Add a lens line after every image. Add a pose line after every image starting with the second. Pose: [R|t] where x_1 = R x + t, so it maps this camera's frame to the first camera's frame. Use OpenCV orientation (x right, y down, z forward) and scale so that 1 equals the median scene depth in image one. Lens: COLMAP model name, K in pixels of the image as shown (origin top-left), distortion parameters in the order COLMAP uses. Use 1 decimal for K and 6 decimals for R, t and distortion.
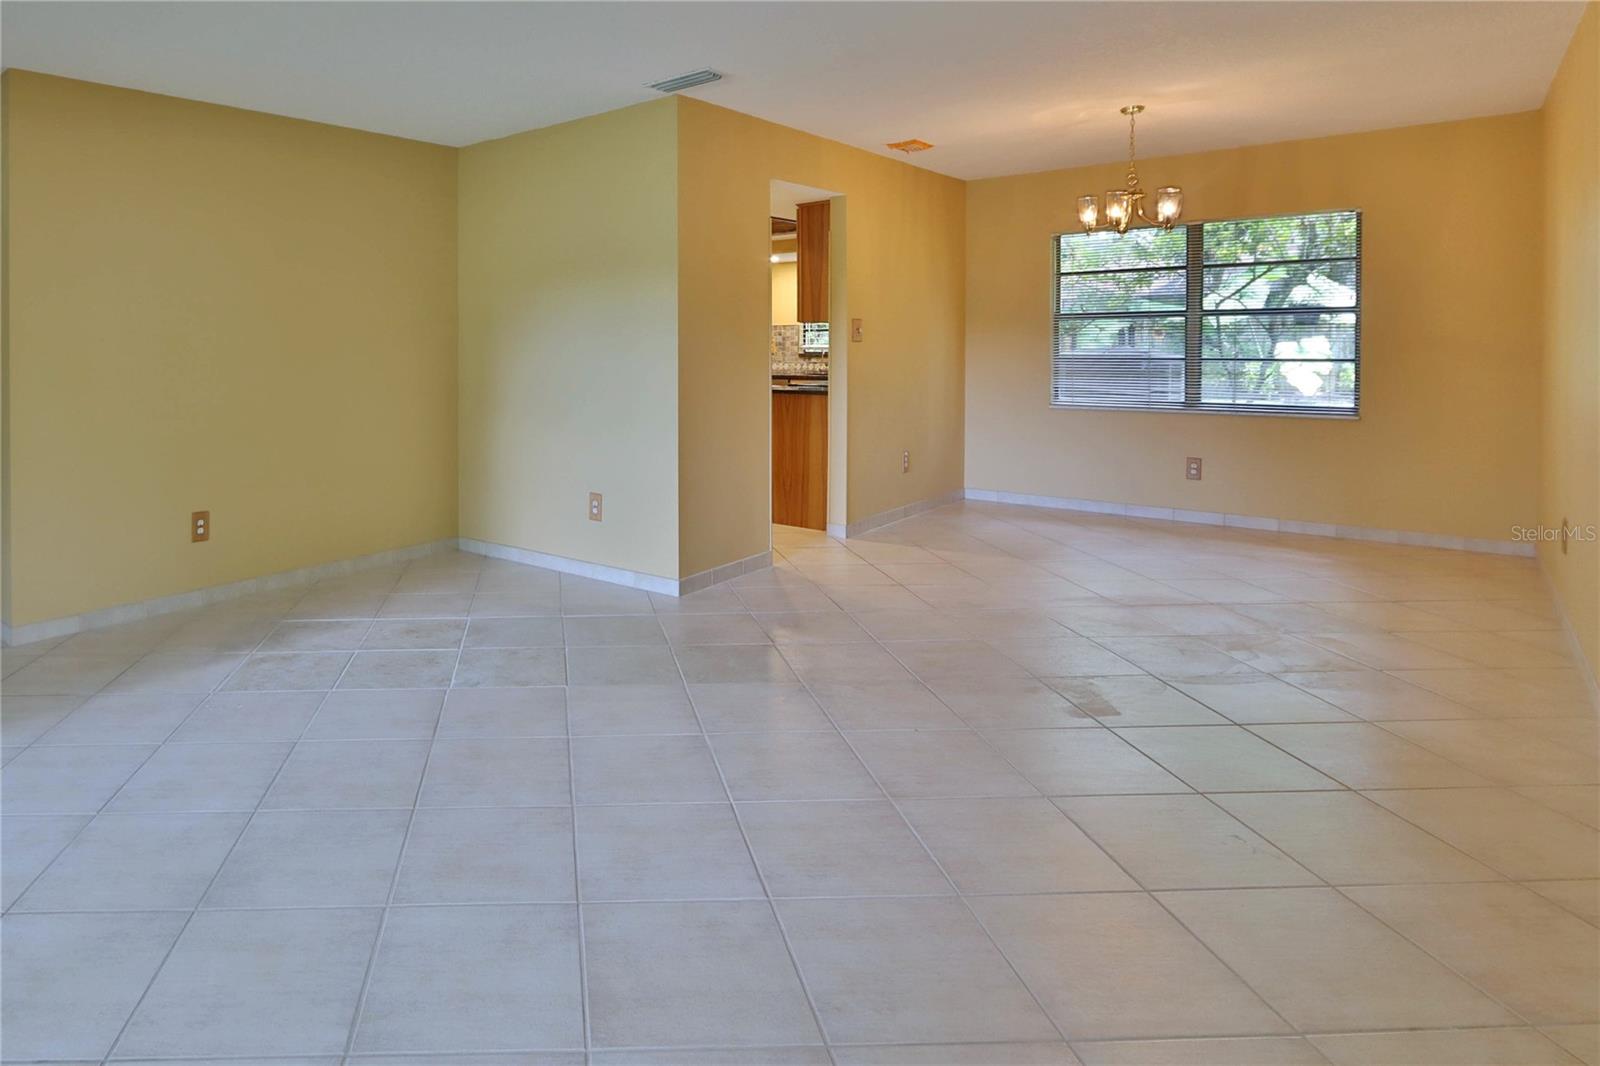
lens RADIAL K [[838.8, 0, 732.4], [0, 838.8, 422.3], [0, 0, 1]] dist [-0.012762, 0.001864]
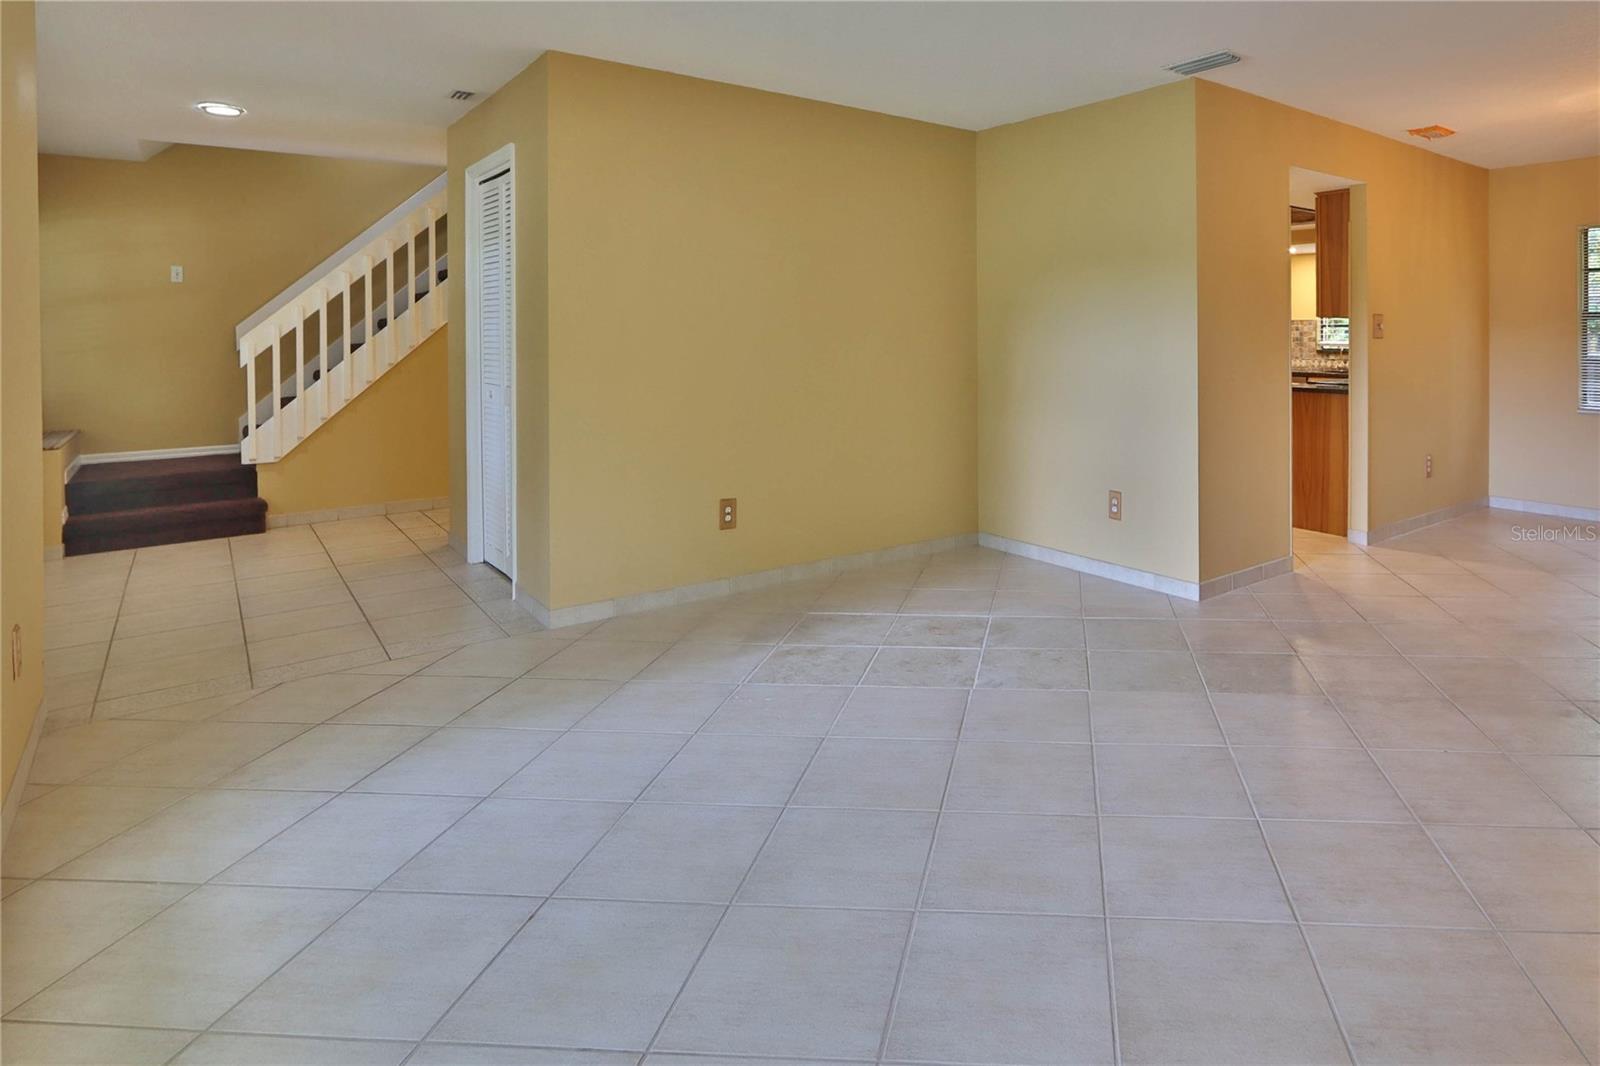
lens RADIAL K [[838.8, 0, 732.4], [0, 838.8, 422.3], [0, 0, 1]] dist [-0.012762, 0.001864]
pose [[0.997486, 0.021952, -0.067385, -0.539671], [-0.022095, 0.999755, -0.001366, 0.016991], [0.067339, 0.002851, 0.997726, 0.012878]]
